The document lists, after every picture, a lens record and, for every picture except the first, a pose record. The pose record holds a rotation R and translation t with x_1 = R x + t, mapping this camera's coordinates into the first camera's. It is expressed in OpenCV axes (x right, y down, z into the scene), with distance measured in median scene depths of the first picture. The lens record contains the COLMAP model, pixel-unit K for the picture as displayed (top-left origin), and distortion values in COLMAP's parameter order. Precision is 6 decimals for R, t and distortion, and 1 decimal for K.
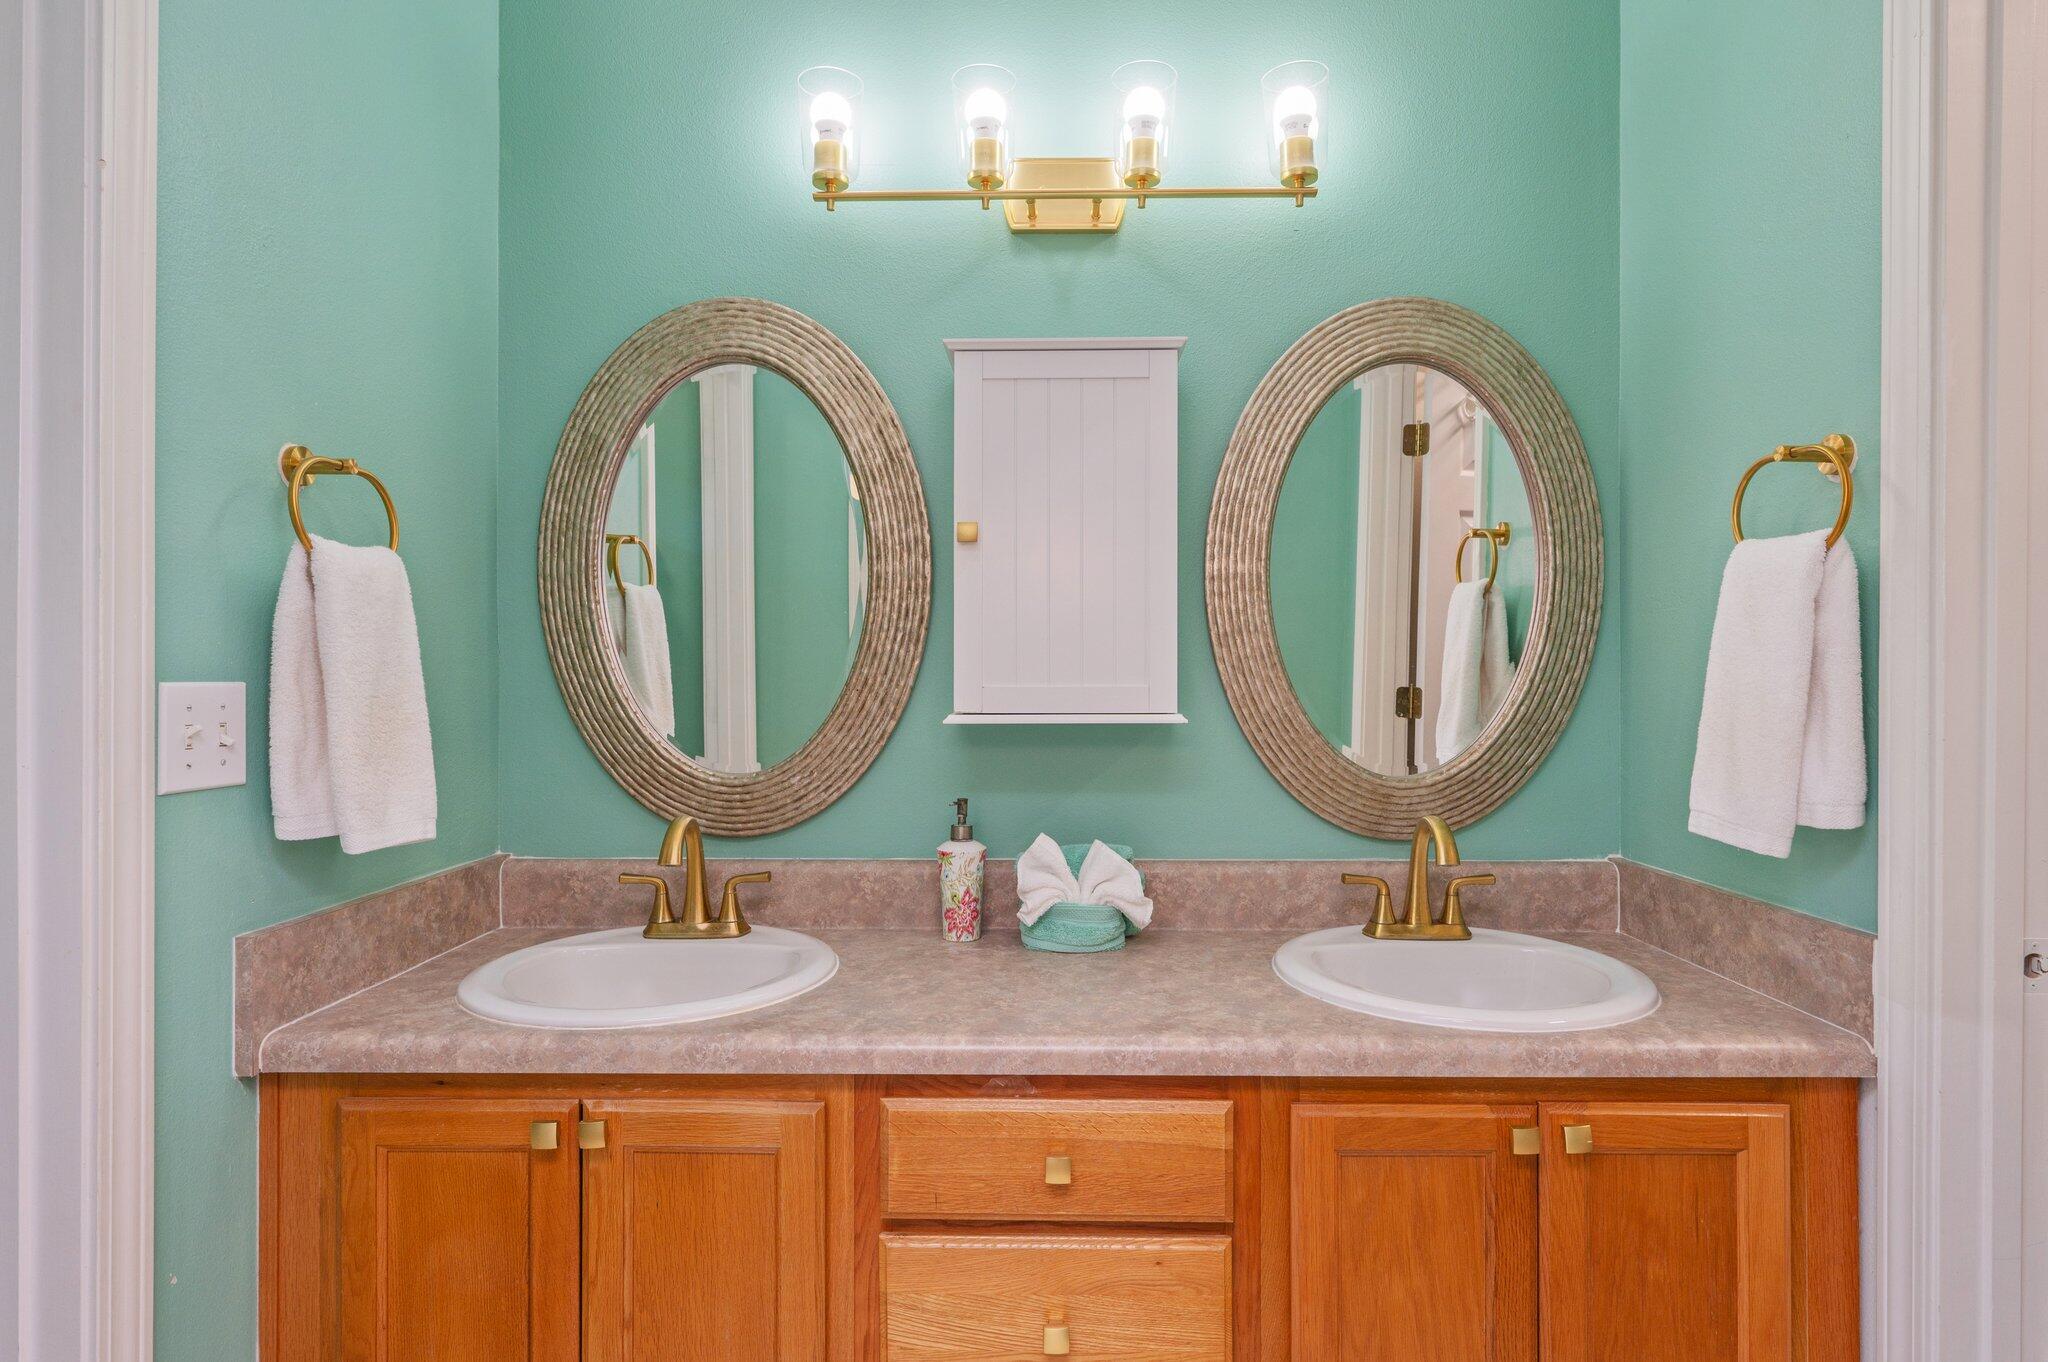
lens RADIAL K [[1121.0, 0, 1024.0], [0, 1121.0, 681.0], [0, 0, 1]] dist [-0.005395, -0.000519]
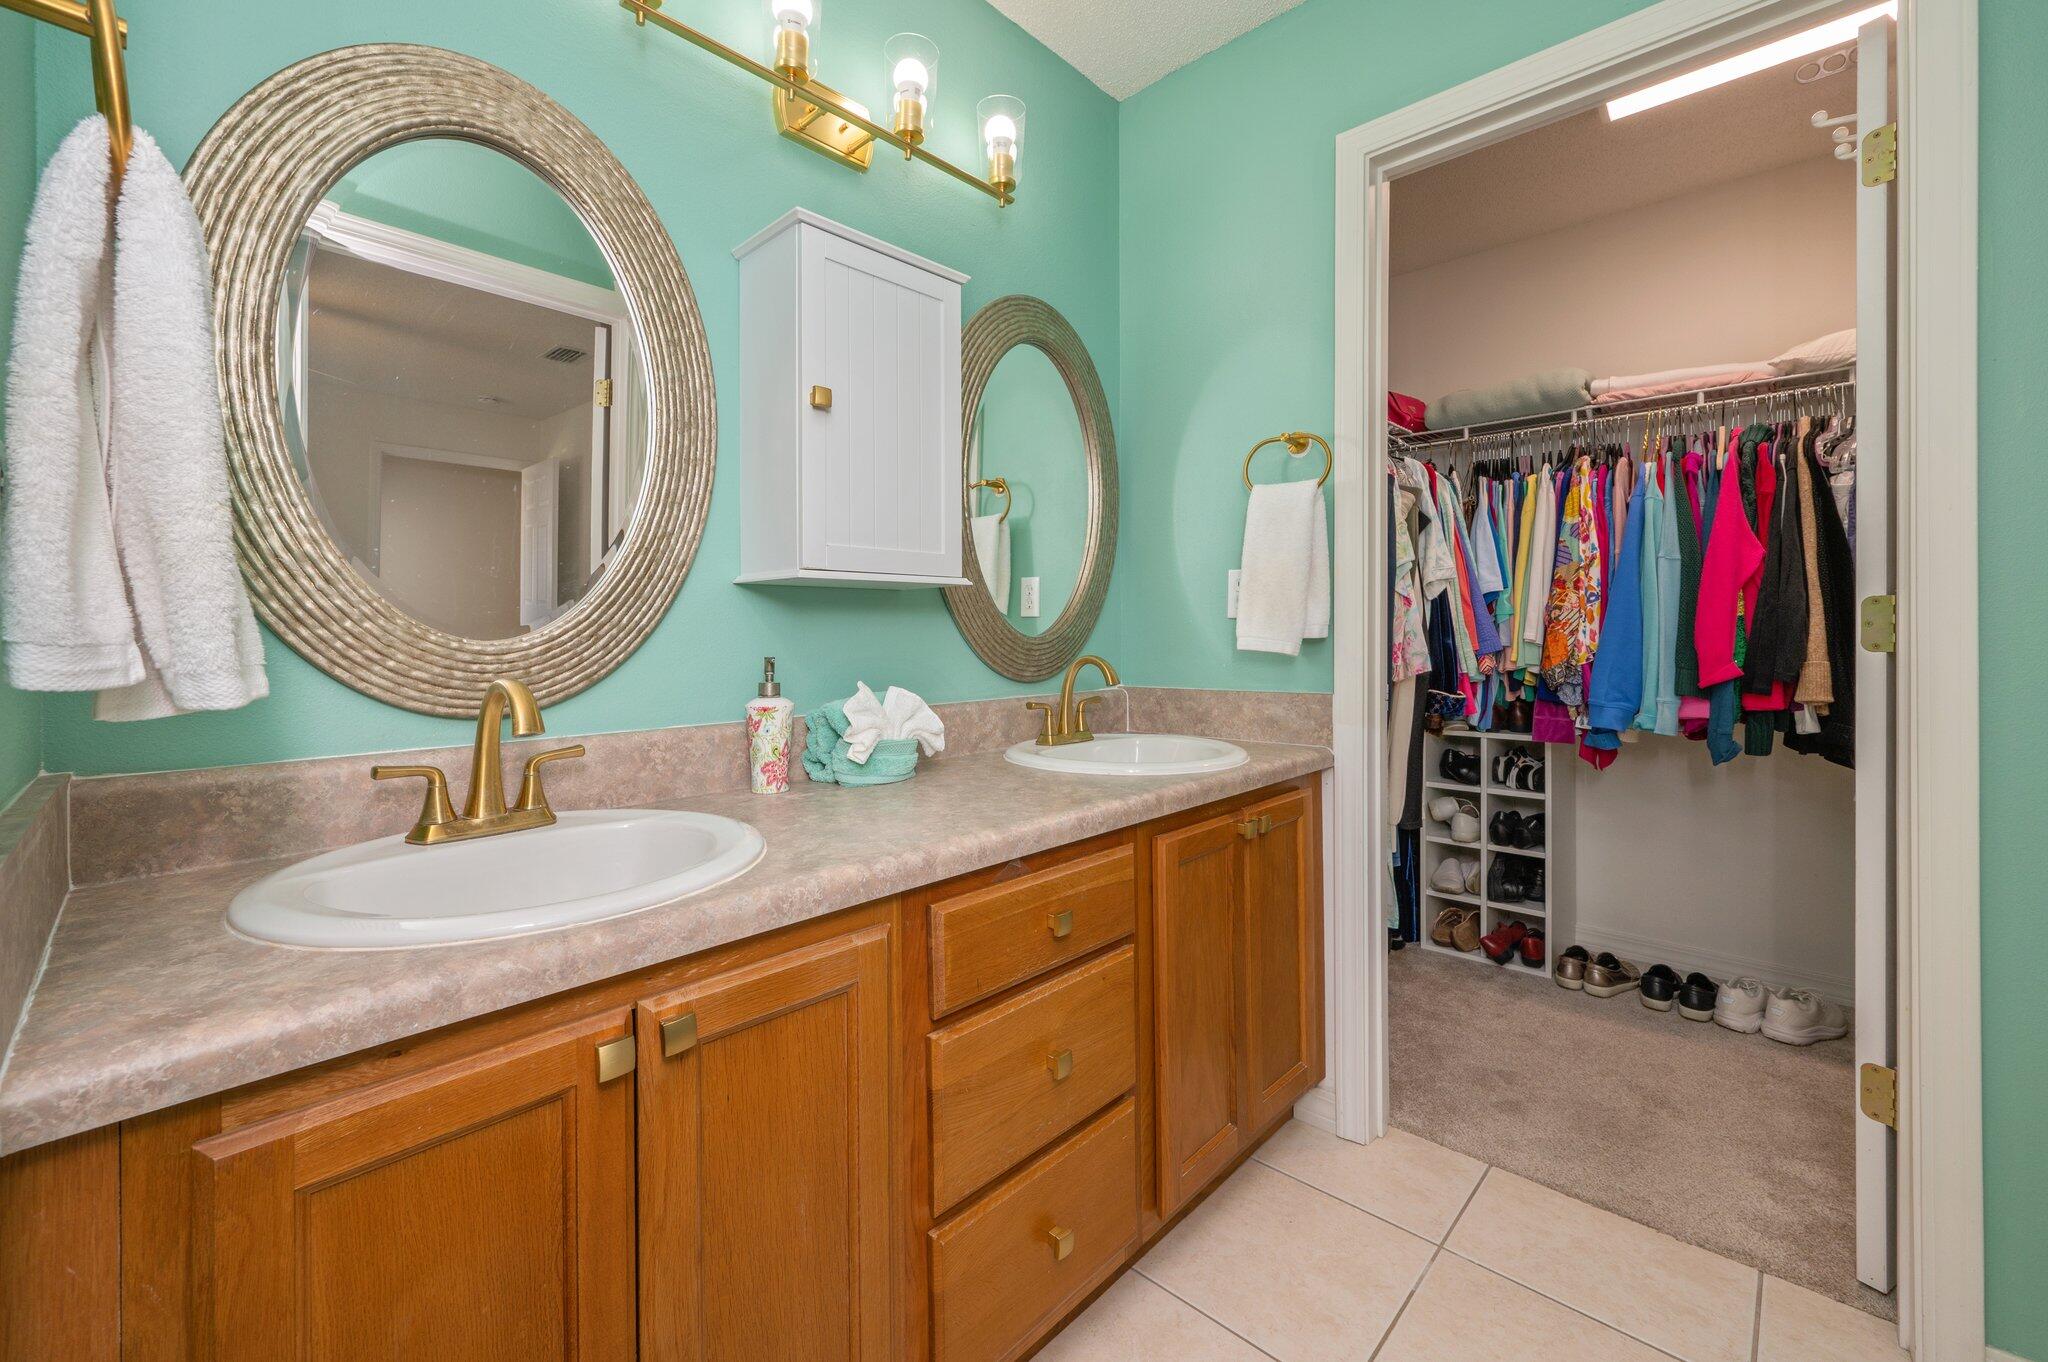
lens RADIAL K [[841.0, 0, 1016.0], [0, 841.0, 646.7], [0, 0, 1]] dist [0.000336, 0.000017]
pose [[0.675863, -0.015341, 0.736867, -0.539864], [0.015708, 0.999856, 0.006409, 0.106206], [-0.736859, 0.007243, 0.676007, 0.341633]]
